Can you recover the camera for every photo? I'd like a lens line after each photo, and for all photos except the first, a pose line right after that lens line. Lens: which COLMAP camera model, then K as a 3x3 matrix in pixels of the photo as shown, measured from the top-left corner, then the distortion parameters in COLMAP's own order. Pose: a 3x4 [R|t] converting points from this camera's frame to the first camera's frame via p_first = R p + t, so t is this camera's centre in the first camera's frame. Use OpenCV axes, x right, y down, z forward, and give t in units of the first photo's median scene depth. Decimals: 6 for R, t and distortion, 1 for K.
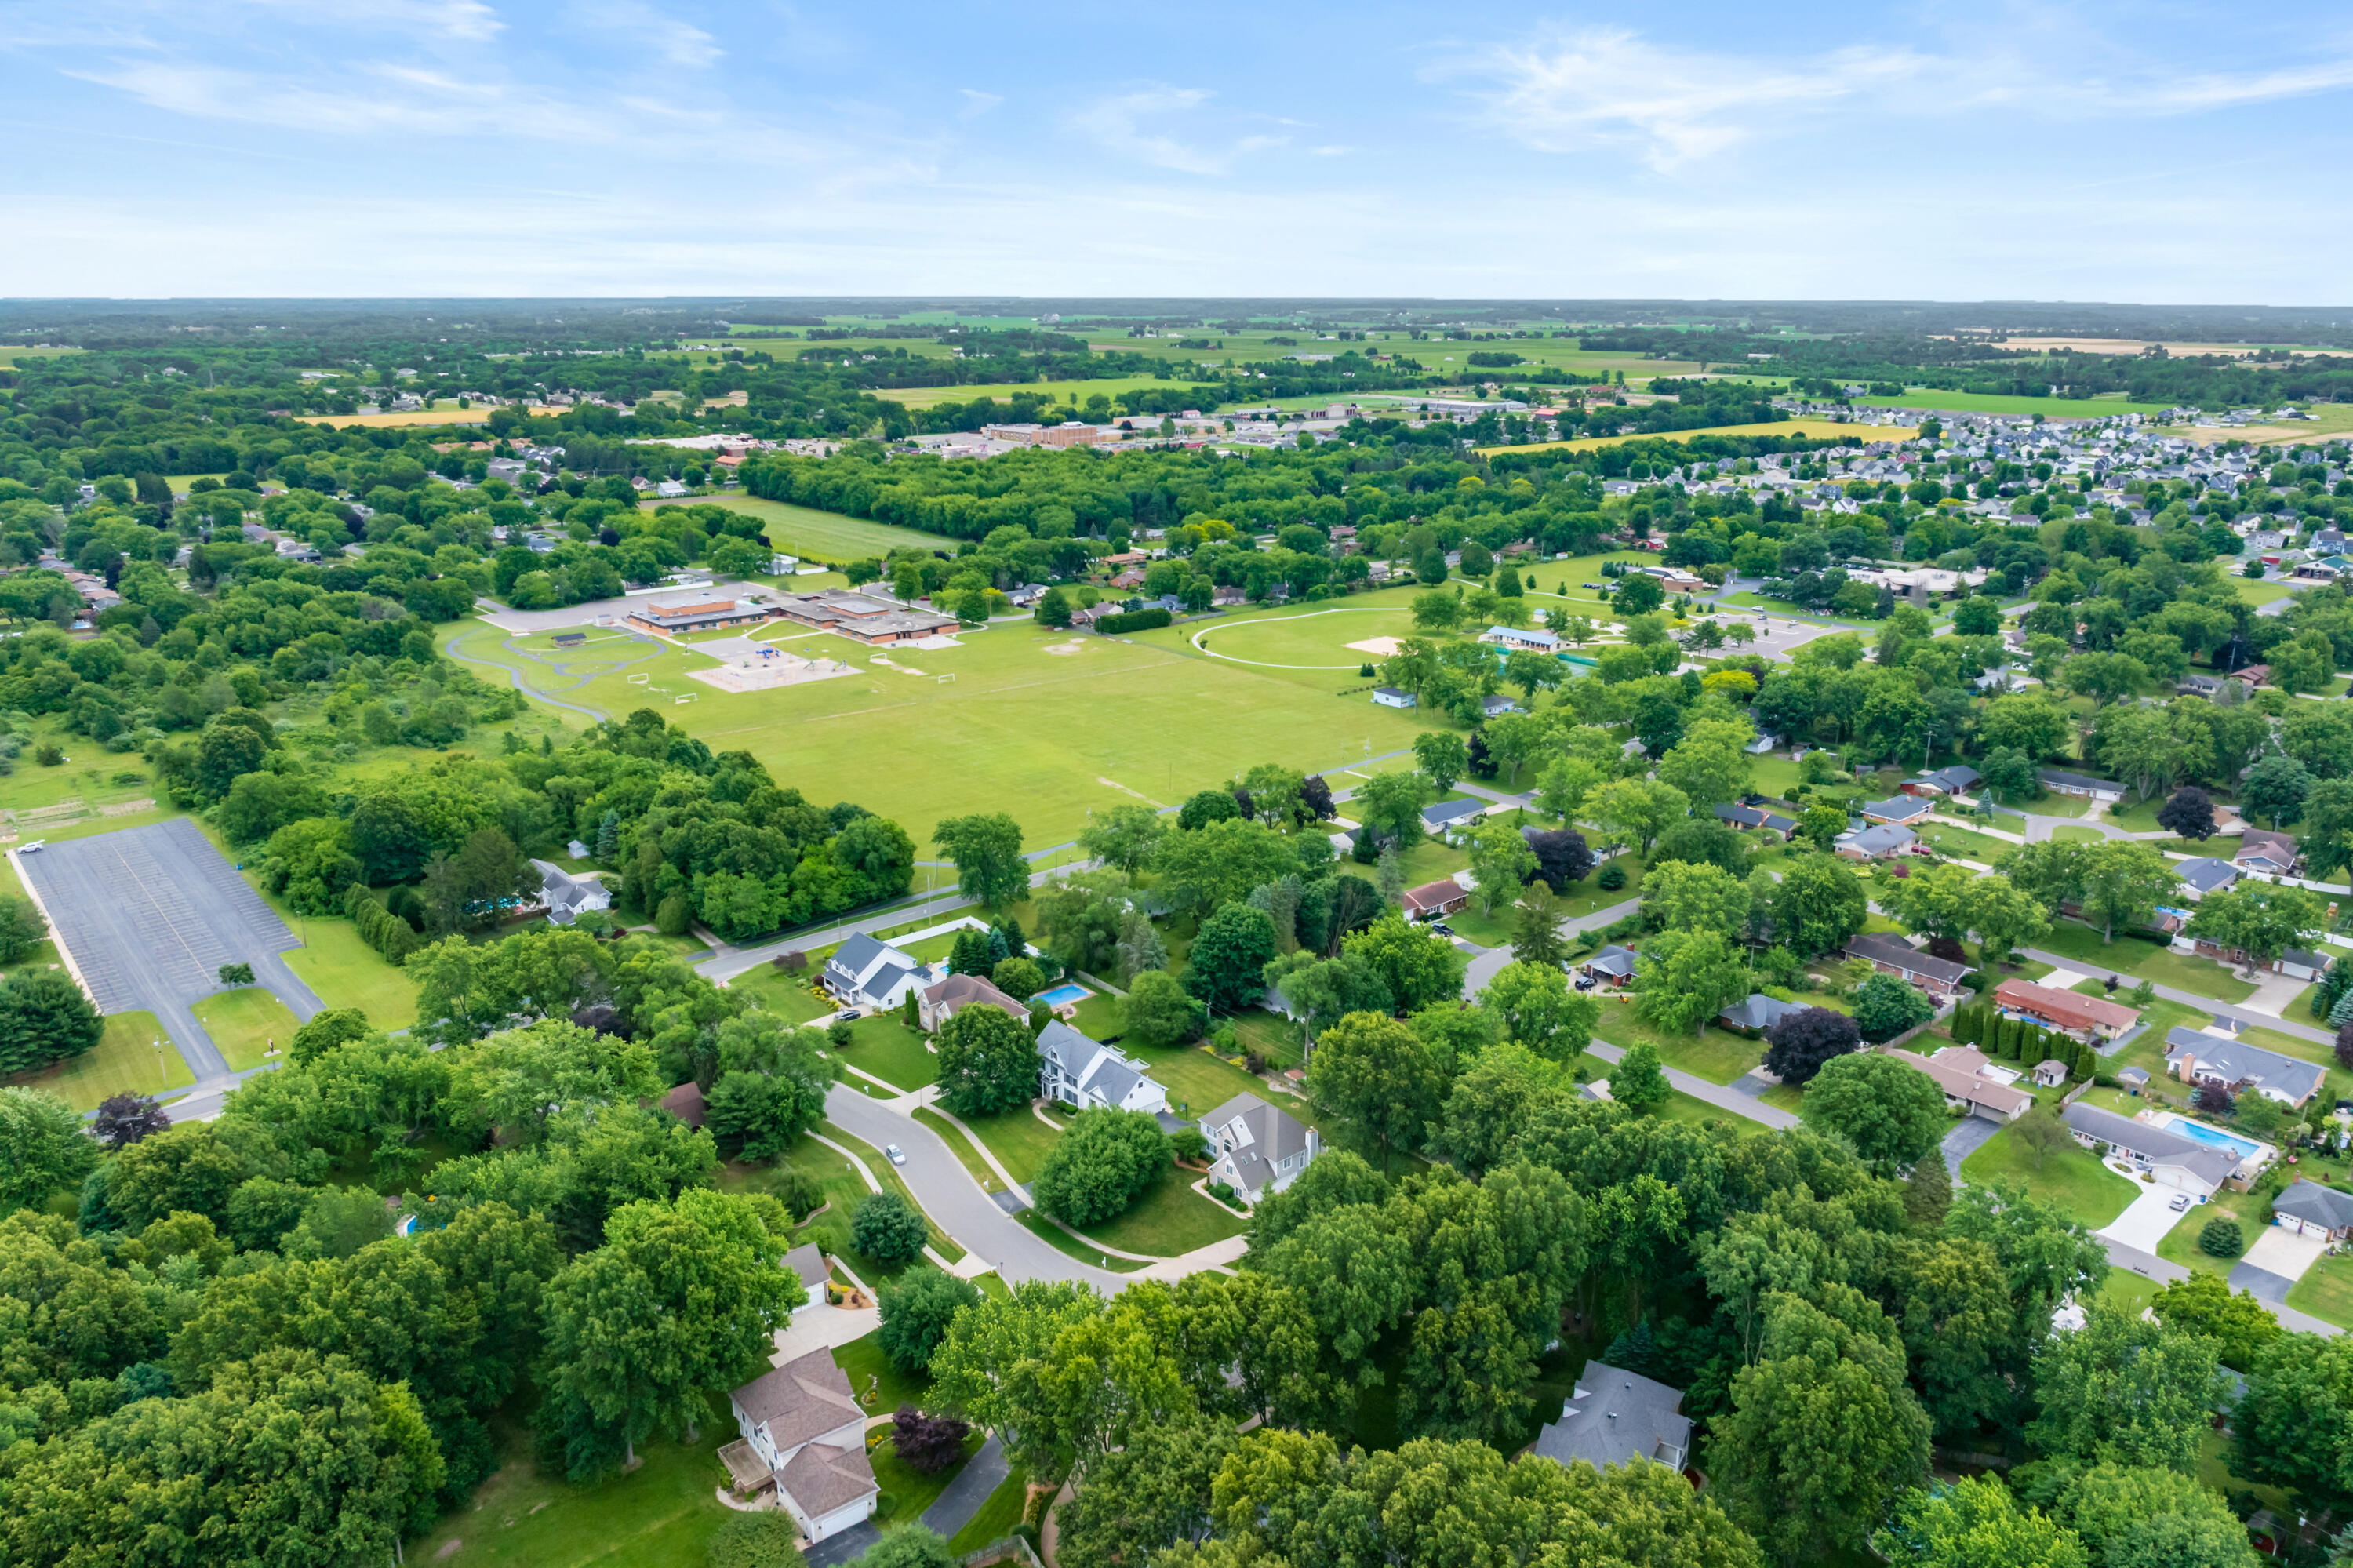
lens RADIAL K [[1653.2, 0, 1176.5], [0, 1653.2, 784.0], [0, 0, 1]] dist [-0.026360, 0.010689]
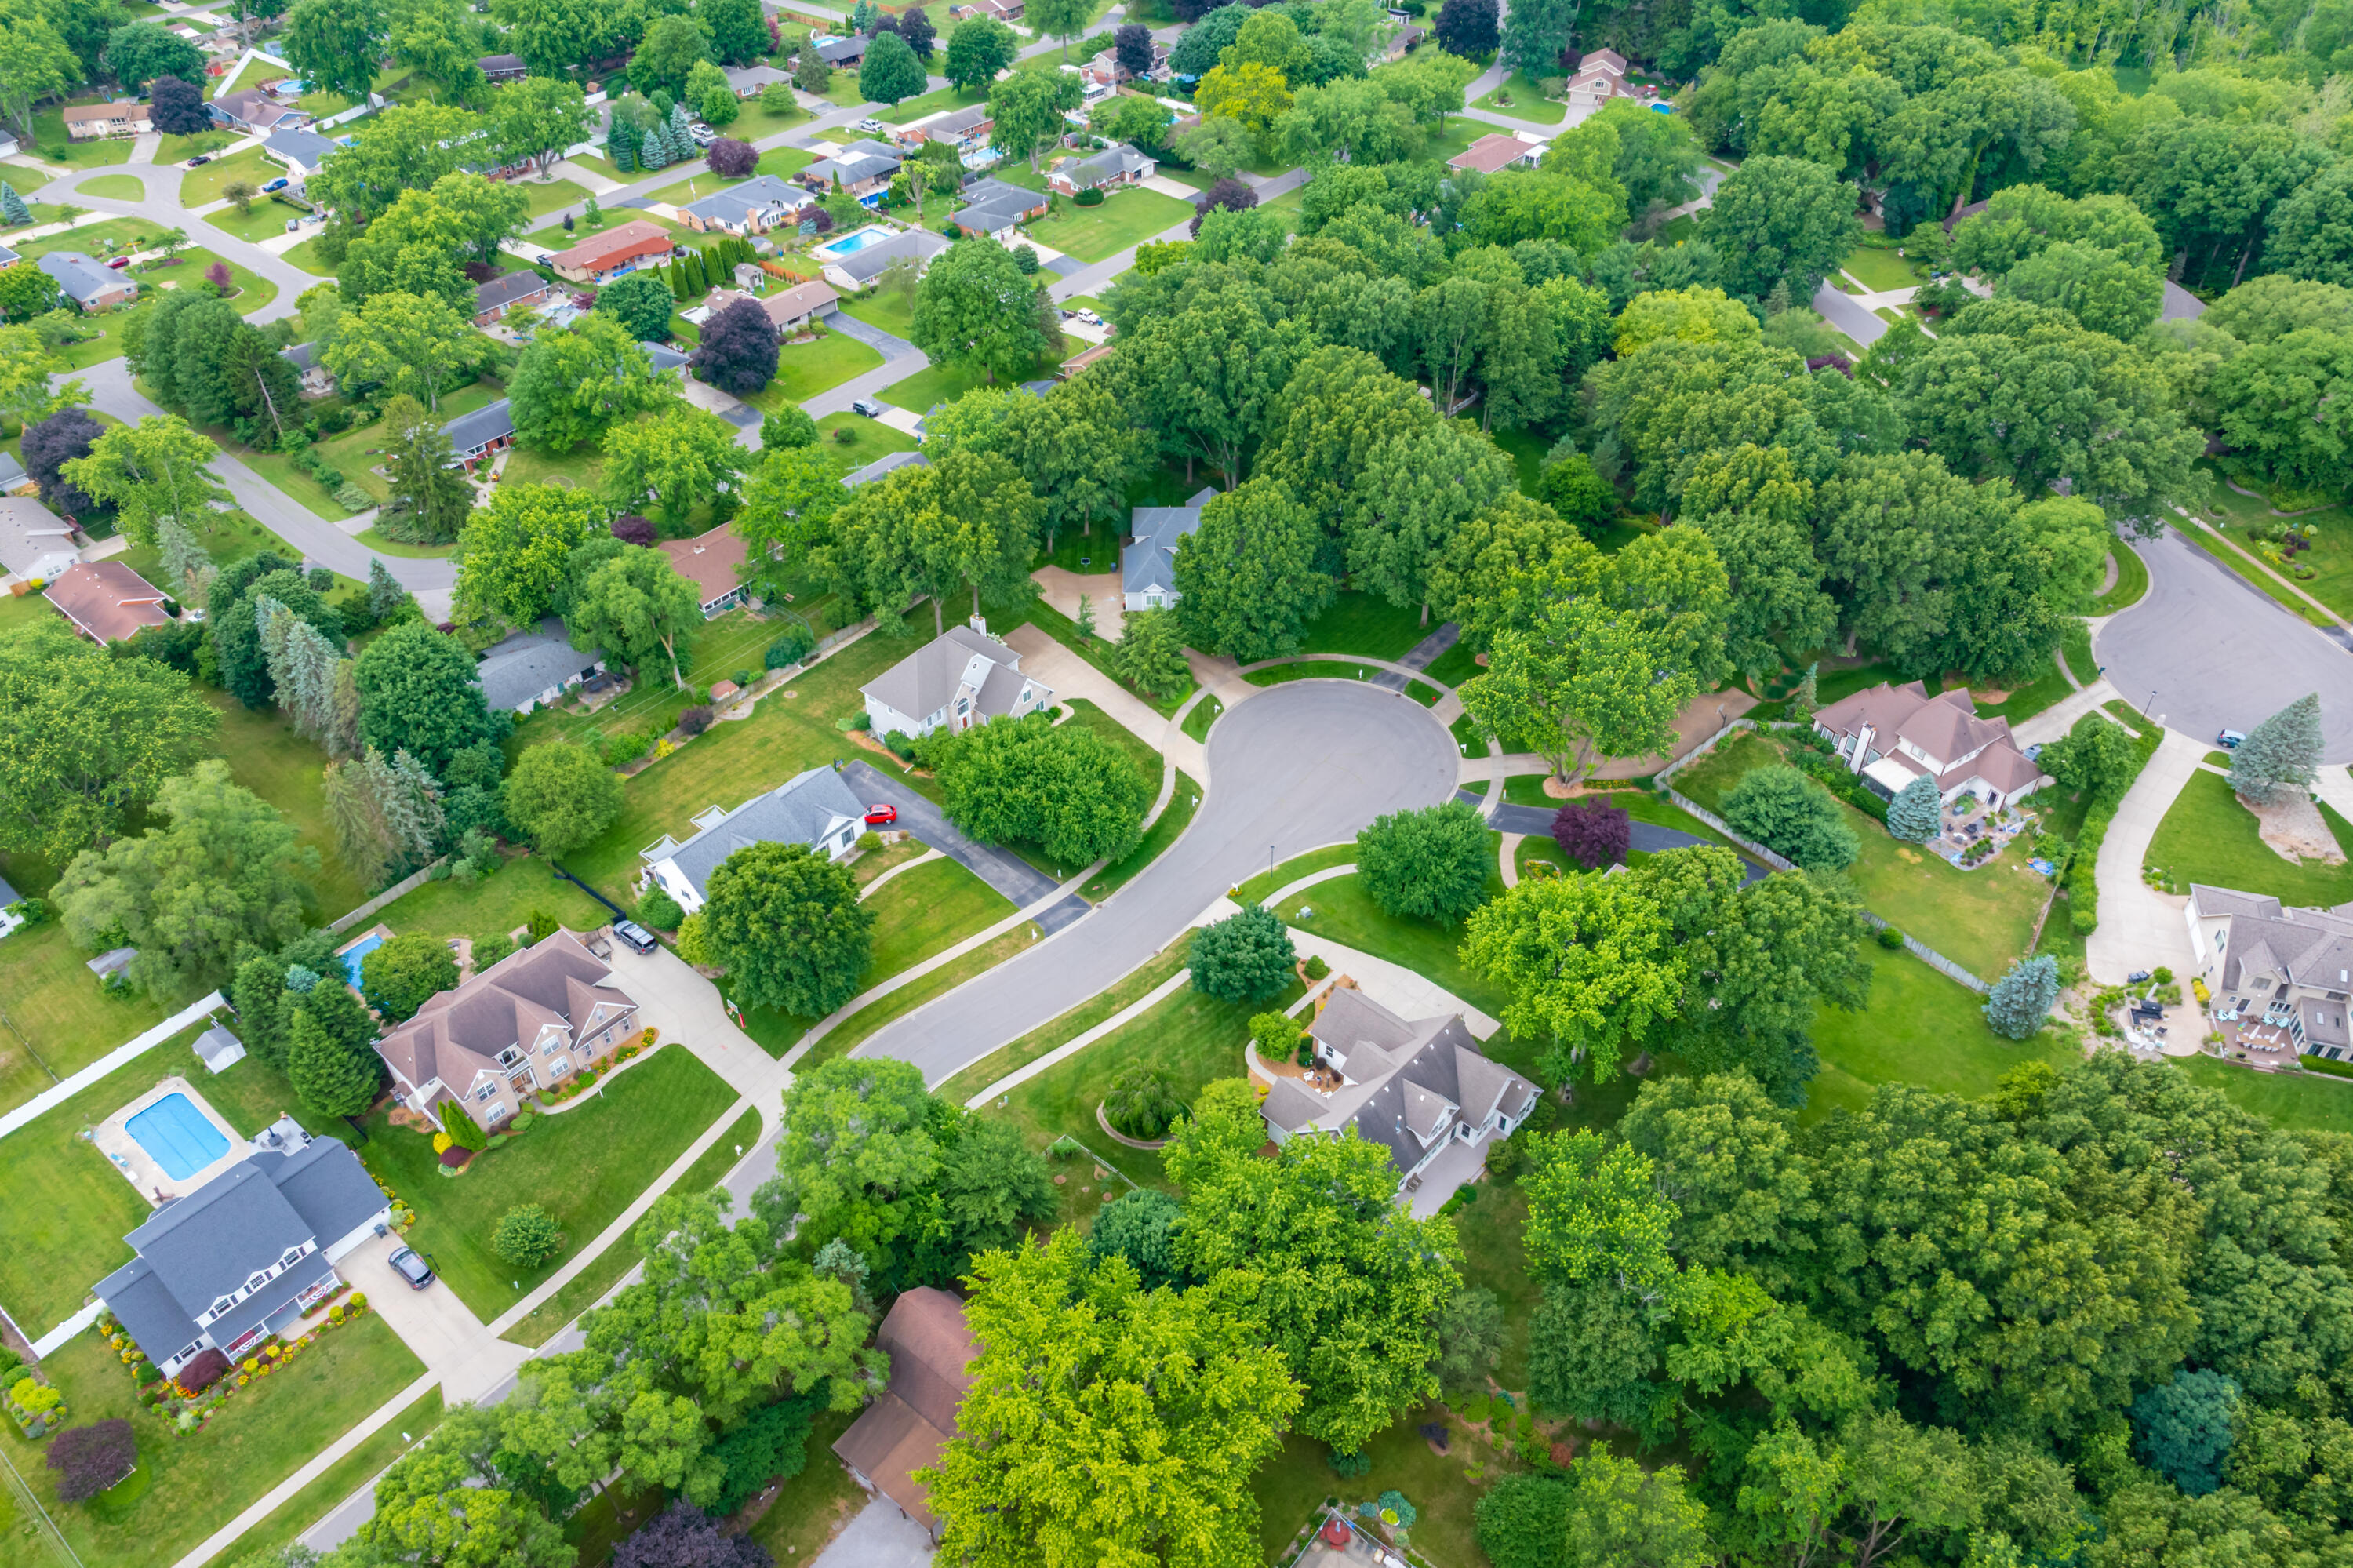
lens RADIAL K [[1653.2, 0, 1176.5], [0, 1653.2, 784.0], [0, 0, 1]] dist [-0.026360, 0.010689]
pose [[-0.174875, -0.635825, 0.751761, -0.562147], [0.282245, 0.699110, 0.656950, -0.229970], [-0.943269, 0.327065, 0.057201, 0.798309]]
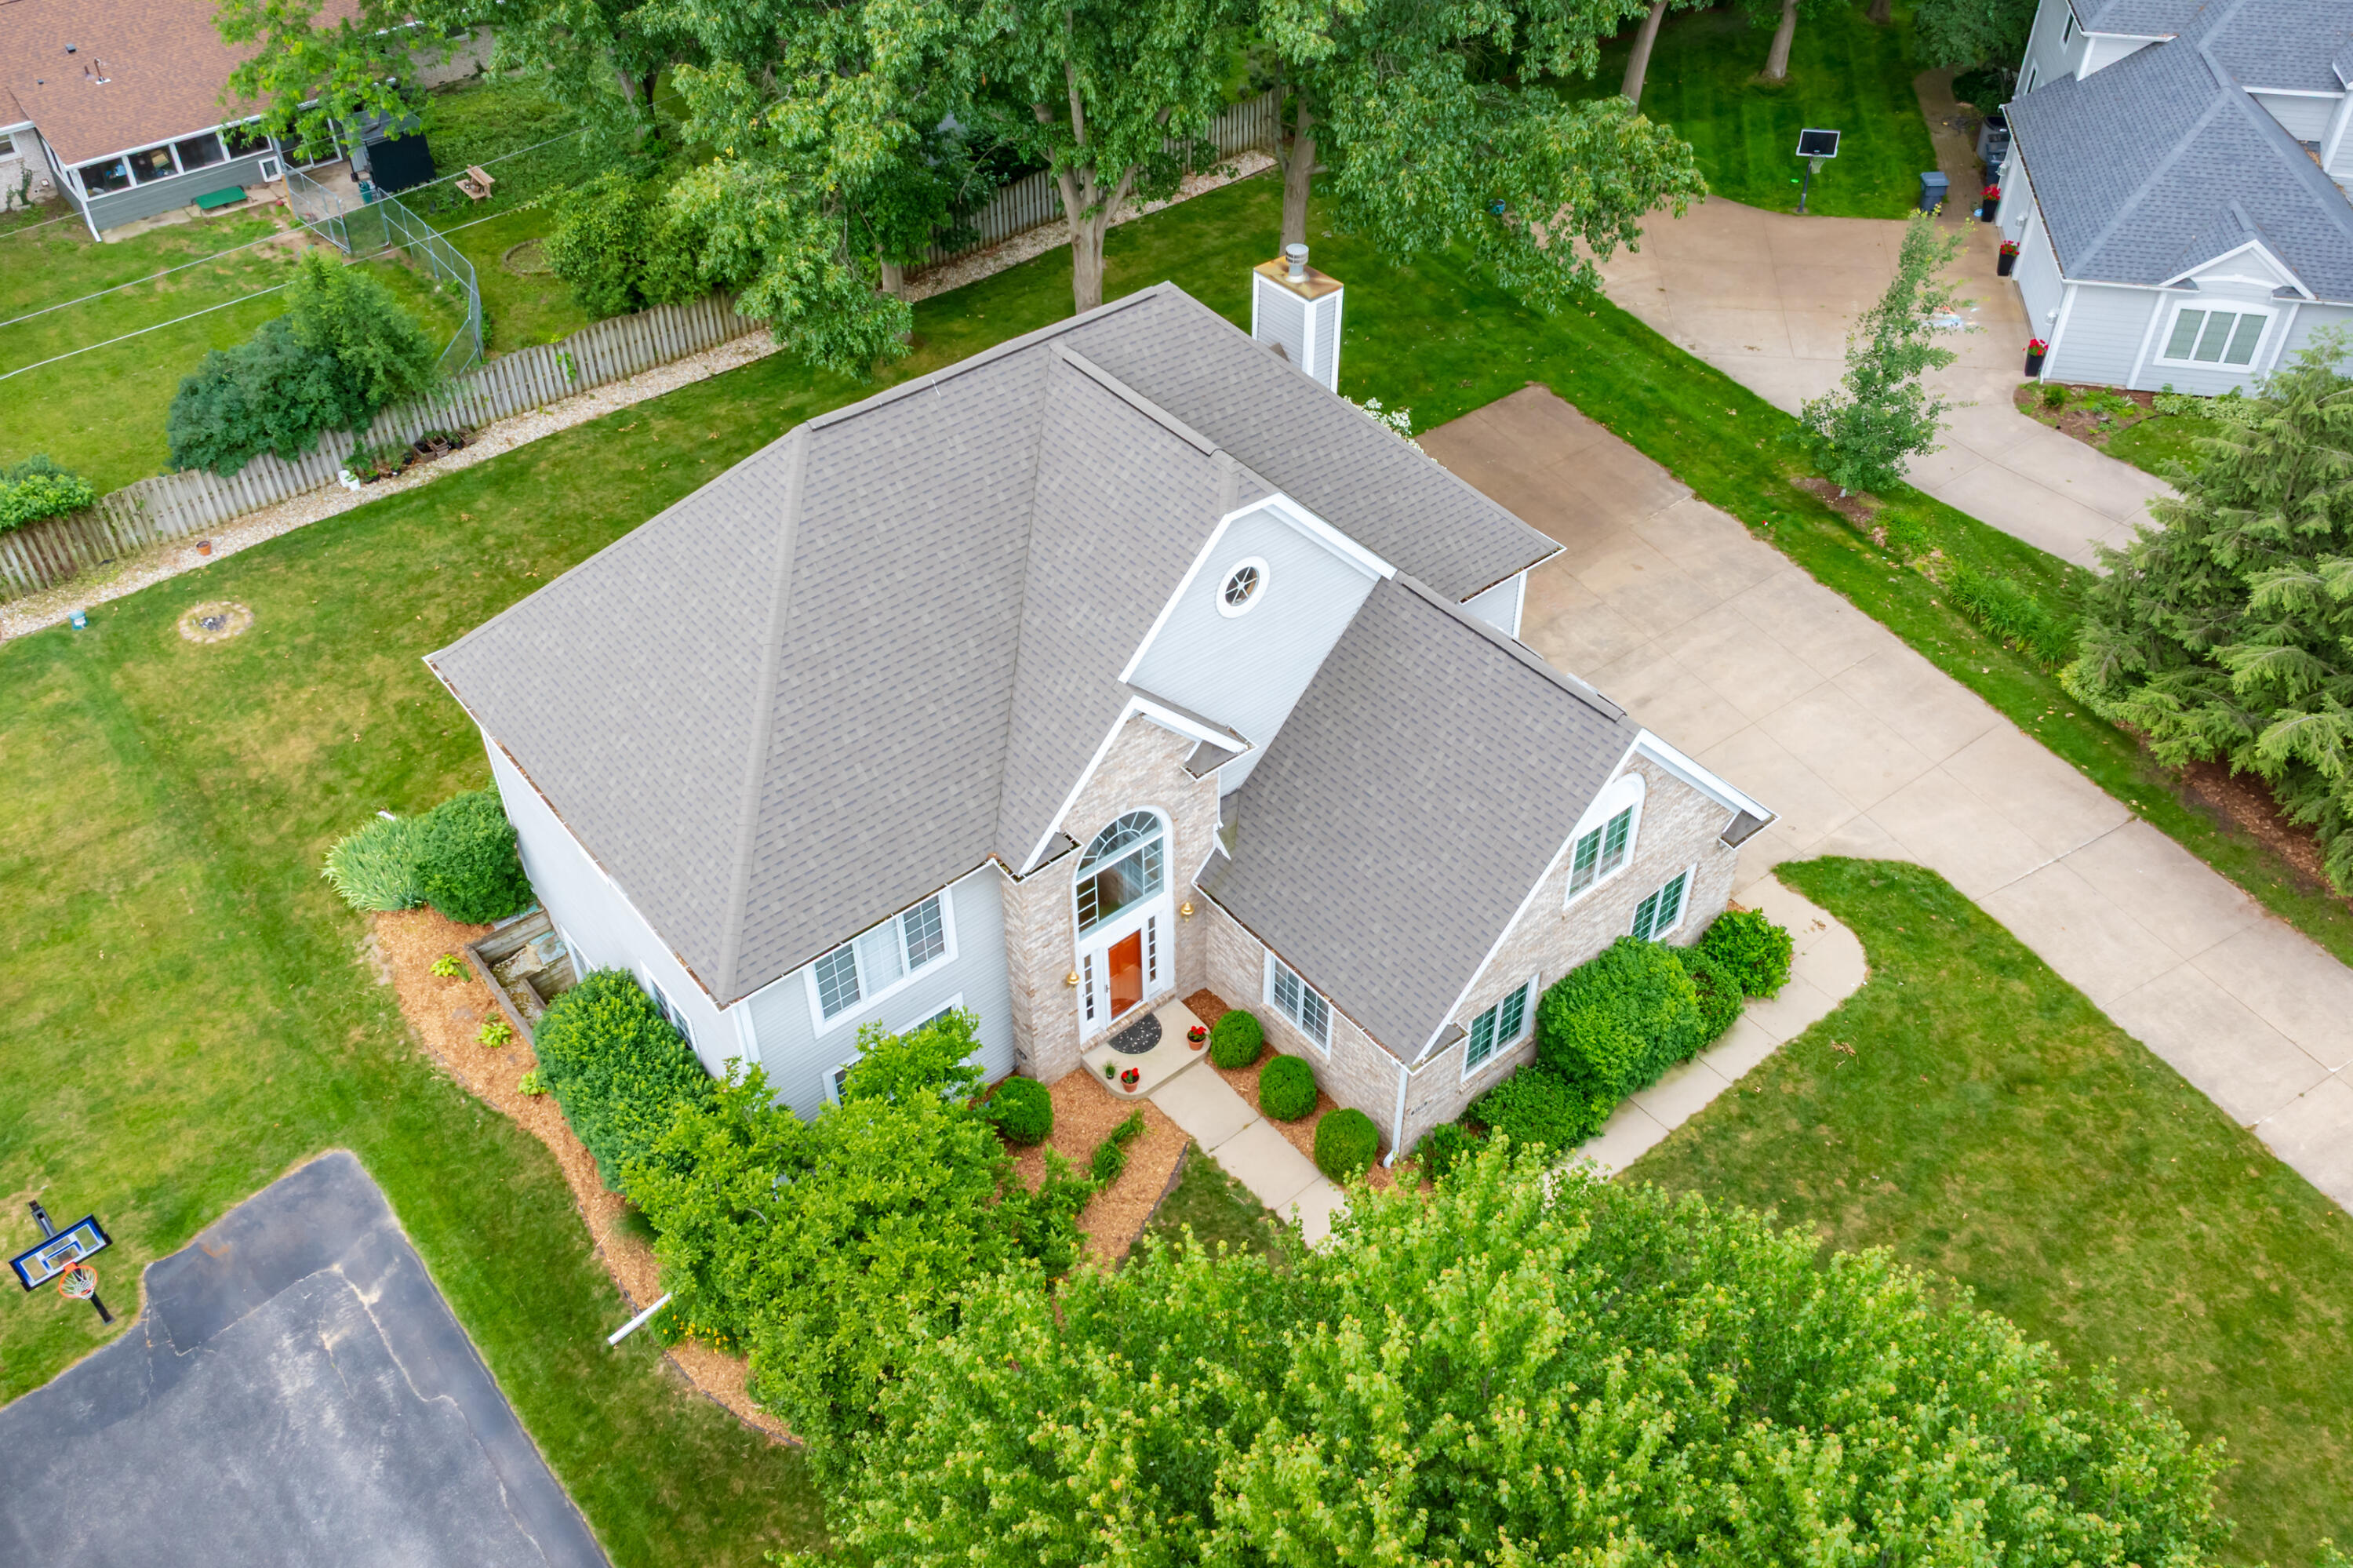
lens RADIAL K [[1947.1, 0, 1178.0], [0, 1947.1, 729.3], [0, 0, 1]] dist [-0.034190, 0.008691]
pose [[0.020381, -0.654594, 0.755706, -0.054154], [0.292811, 0.726627, 0.621510, 0.123868], [-0.955953, 0.208612, 0.206482, 0.889301]]
